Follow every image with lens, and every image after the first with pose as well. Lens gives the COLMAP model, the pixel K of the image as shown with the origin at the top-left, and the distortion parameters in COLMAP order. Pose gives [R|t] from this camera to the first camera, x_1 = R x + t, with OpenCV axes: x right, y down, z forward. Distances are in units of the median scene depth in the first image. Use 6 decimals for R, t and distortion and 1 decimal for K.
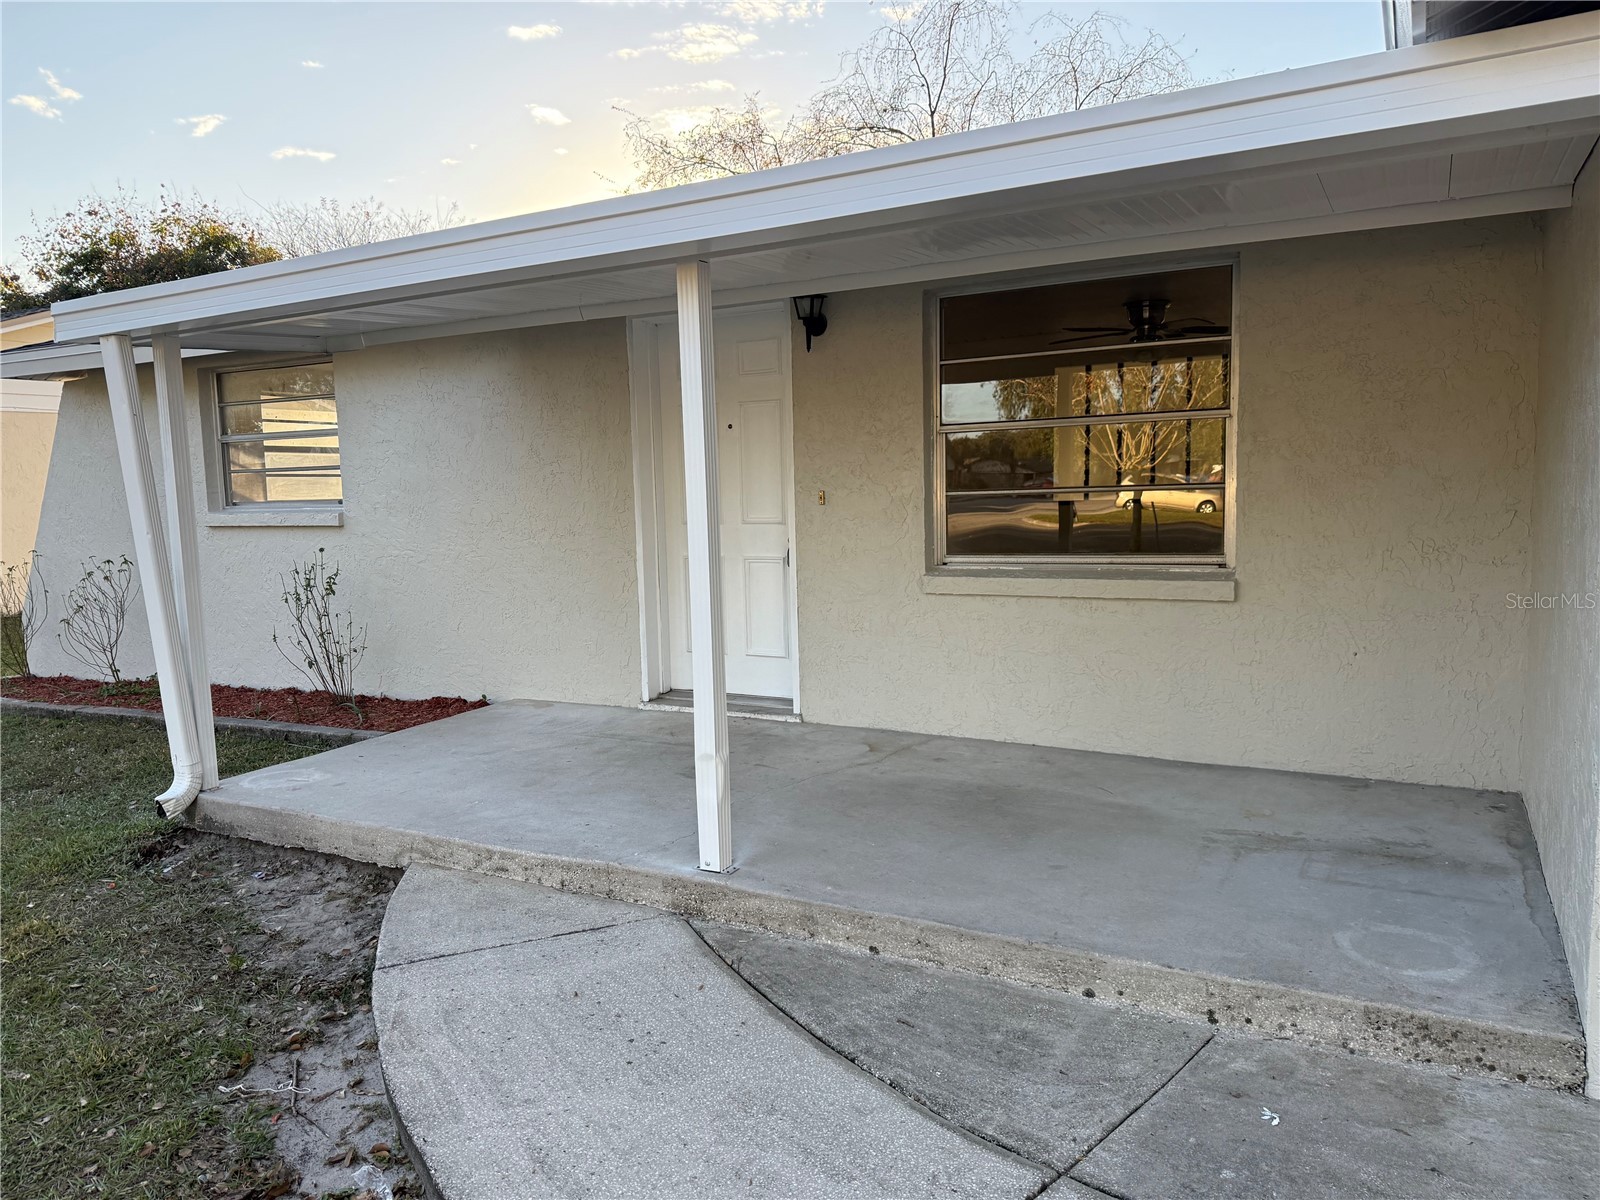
lens RADIAL K [[1127.2, 0, 806.2], [0, 1127.2, 593.0], [0, 0, 1]] dist [0.025969, -0.033427]
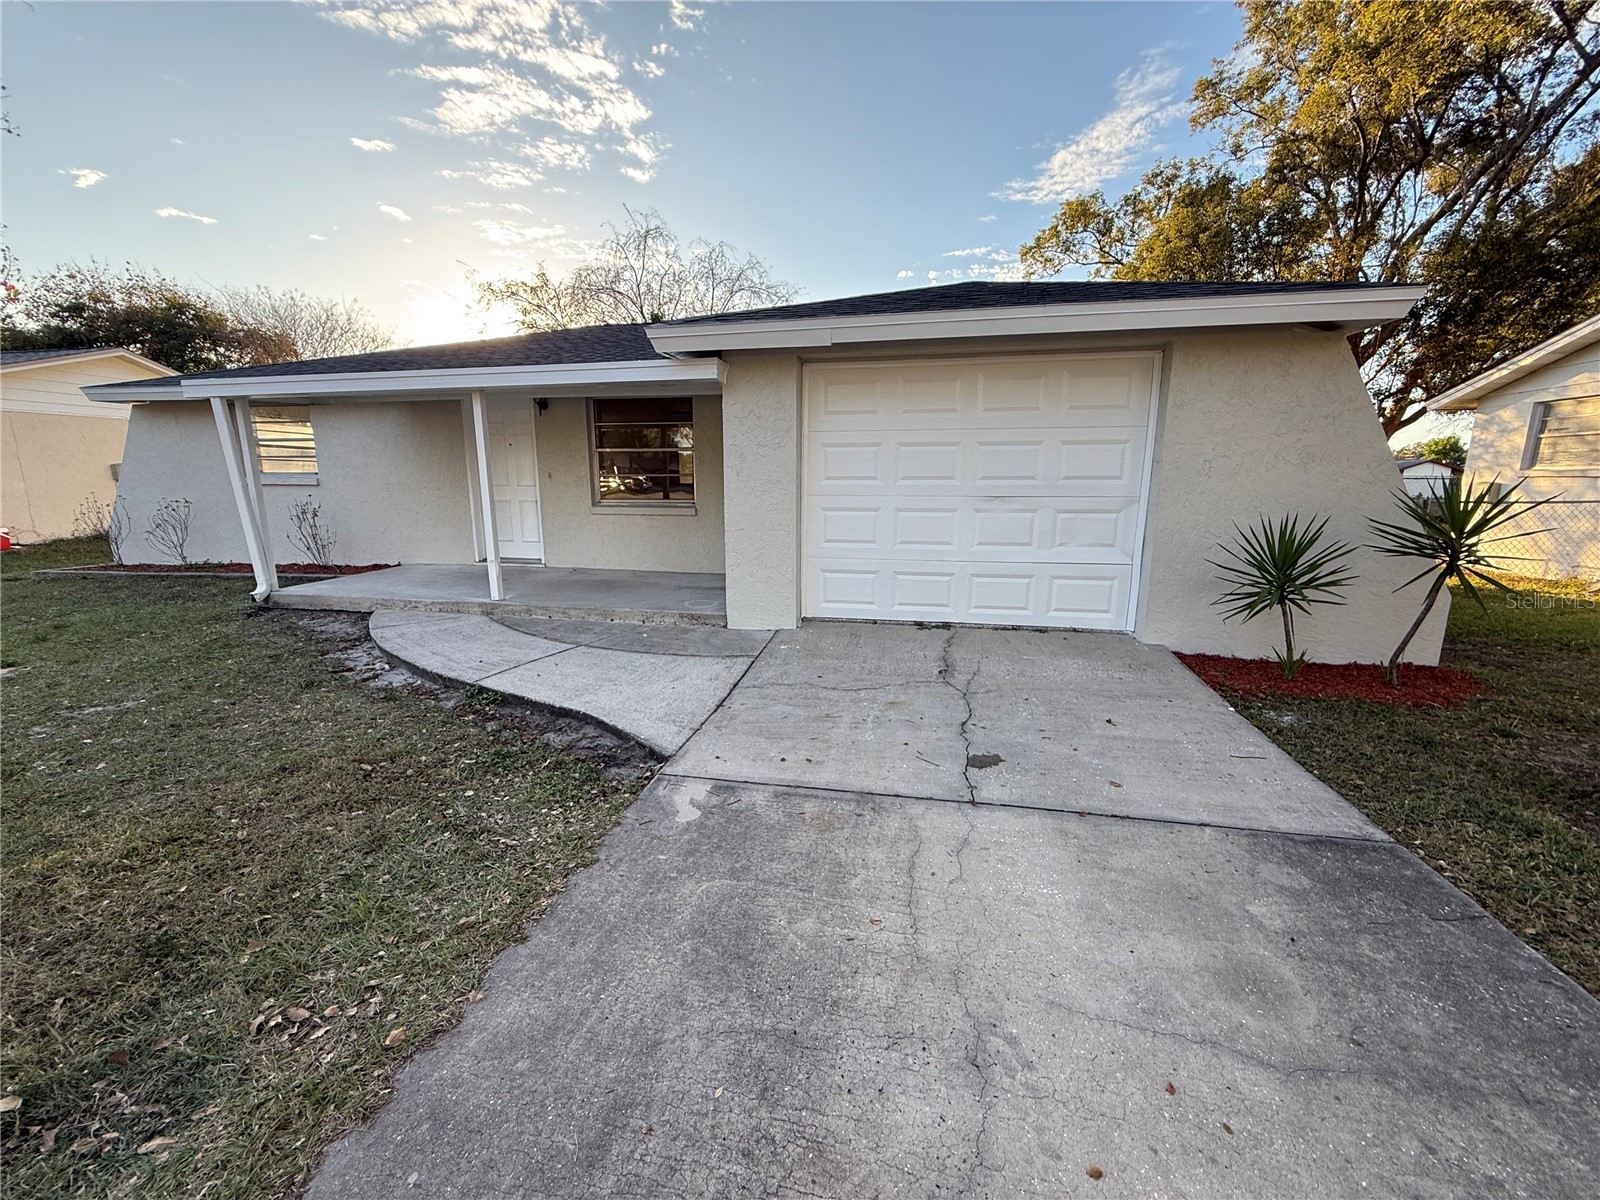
lens RADIAL K [[641.0, 0, 792.7], [0, 641.0, 605.1], [0, 0, 1]] dist [-0.000047, 0.000088]
pose [[0.959004, -0.025331, 0.282260, 0.125659], [-0.000700, 0.995782, 0.091743, 0.071761], [-0.283393, -0.088180, 0.954941, -0.550737]]
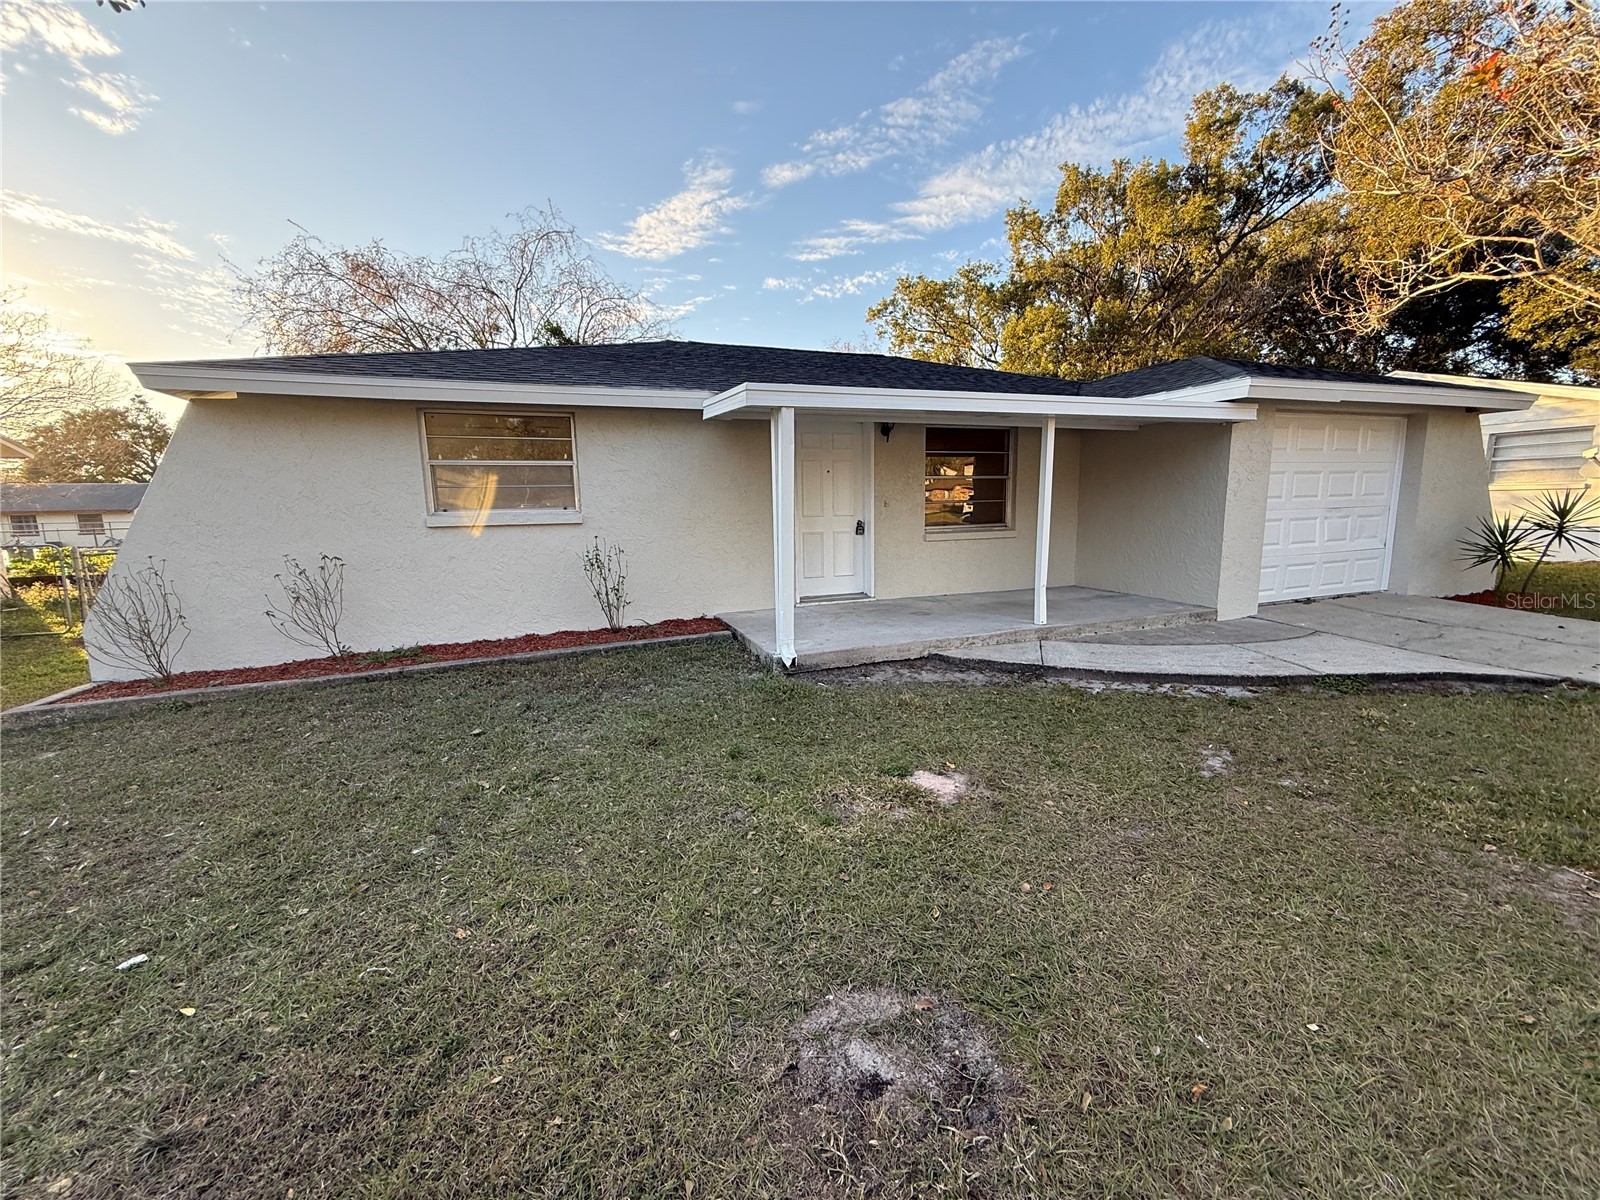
lens RADIAL K [[641.0, 0, 794.3], [0, 641.0, 584.3], [0, 0, 1]] dist [-0.000047, 0.000088]
pose [[0.660244, -0.079194, 0.746864, -1.140140], [0.080140, 0.996177, 0.034785, 0.022743], [-0.746763, 0.036887, 0.664066, 0.248515]]
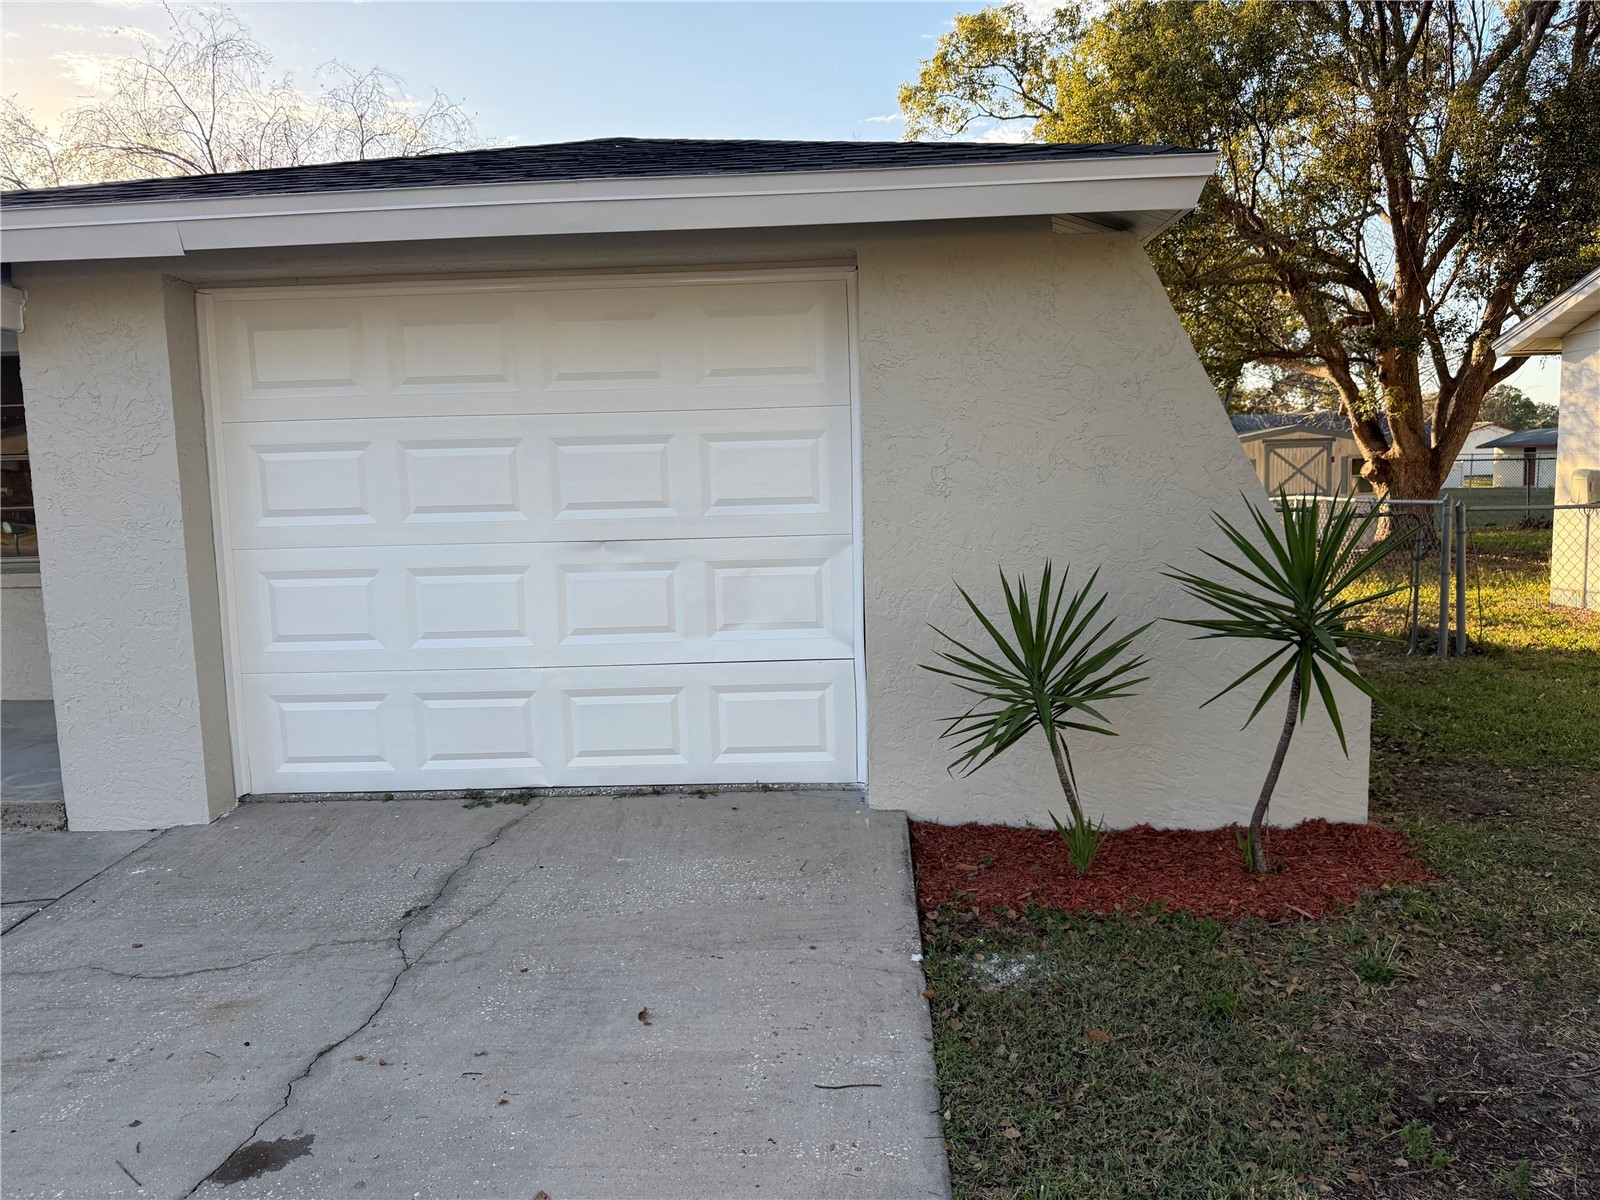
lens RADIAL K [[1127.2, 0, 810.6], [0, 1127.2, 615.7], [0, 0, 1]] dist [0.025969, -0.033427]
pose [[0.906254, -0.048055, 0.419993, 0.473674], [0.042499, 0.998841, 0.022582, 0.043122], [-0.420591, -0.002616, 0.907246, -0.569817]]
